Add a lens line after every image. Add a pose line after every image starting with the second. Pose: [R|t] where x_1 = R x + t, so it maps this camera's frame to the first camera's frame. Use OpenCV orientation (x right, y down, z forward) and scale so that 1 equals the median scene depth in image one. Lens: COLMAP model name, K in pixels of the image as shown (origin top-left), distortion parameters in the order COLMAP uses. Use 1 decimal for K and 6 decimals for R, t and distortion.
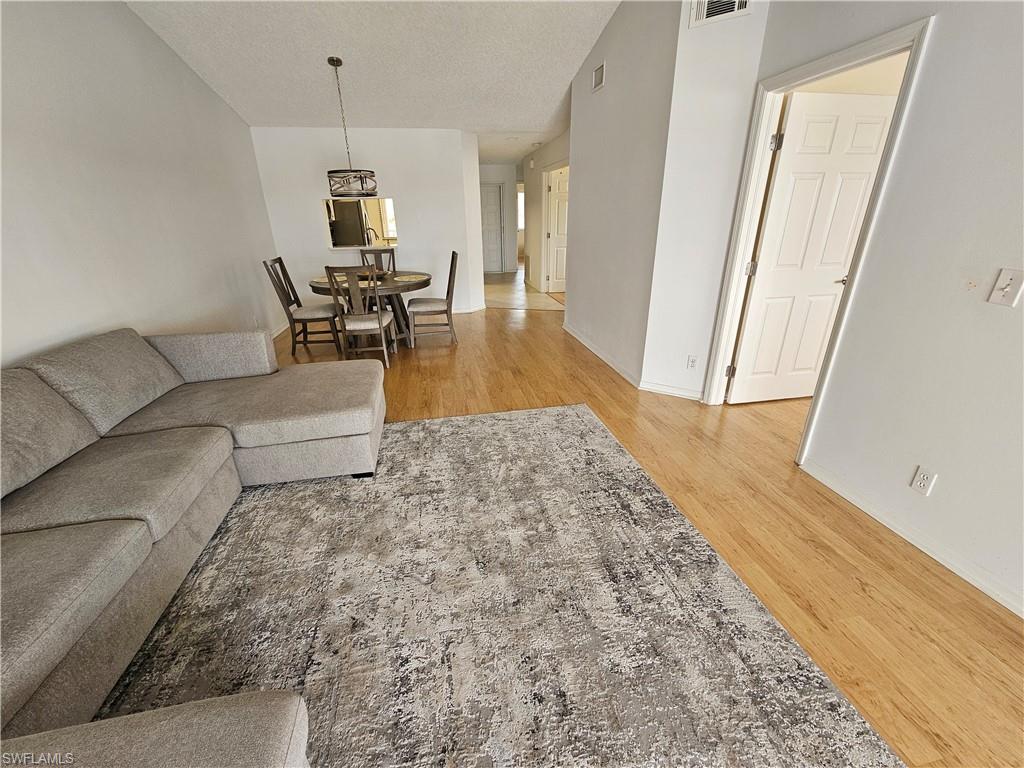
lens RADIAL K [[416.8, 0, 504.5], [0, 416.8, 387.6], [0, 0, 1]] dist [-0.002054, 0.001111]
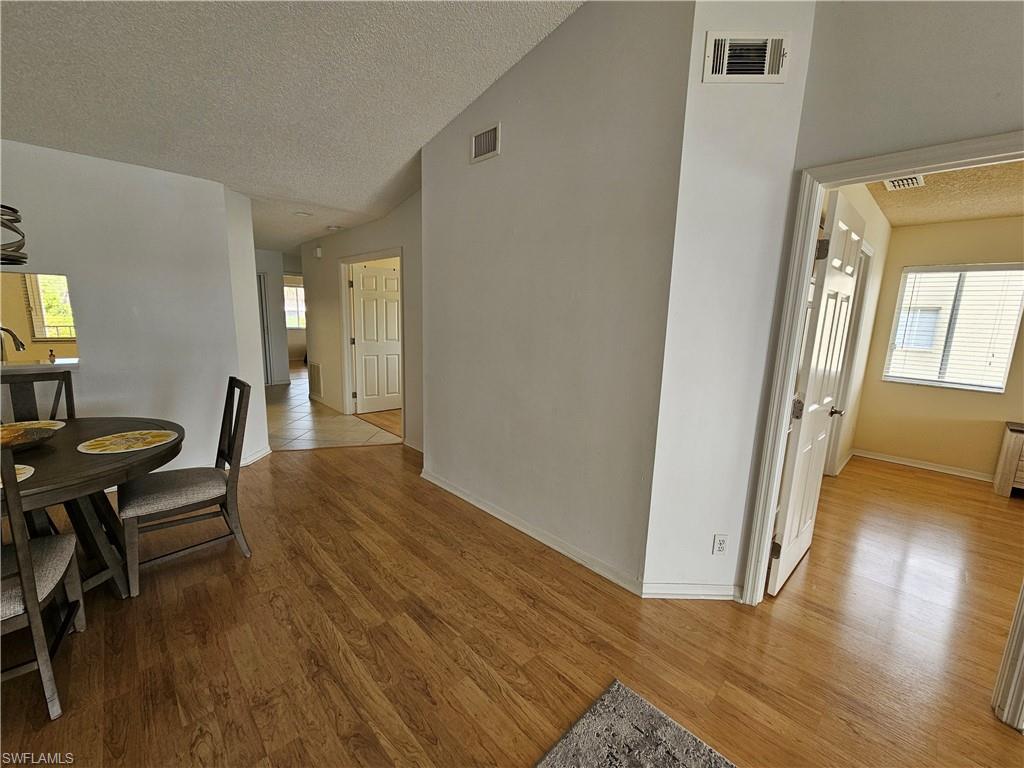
lens RADIAL K [[416.8, 0, 505.6], [0, 416.8, 385.7], [0, 0, 1]] dist [-0.002054, 0.001111]
pose [[0.835209, -0.050425, 0.547616, -0.141417], [0.170915, 0.970275, -0.171331, -0.192931], [-0.522699, 0.236693, 0.819001, 0.446491]]
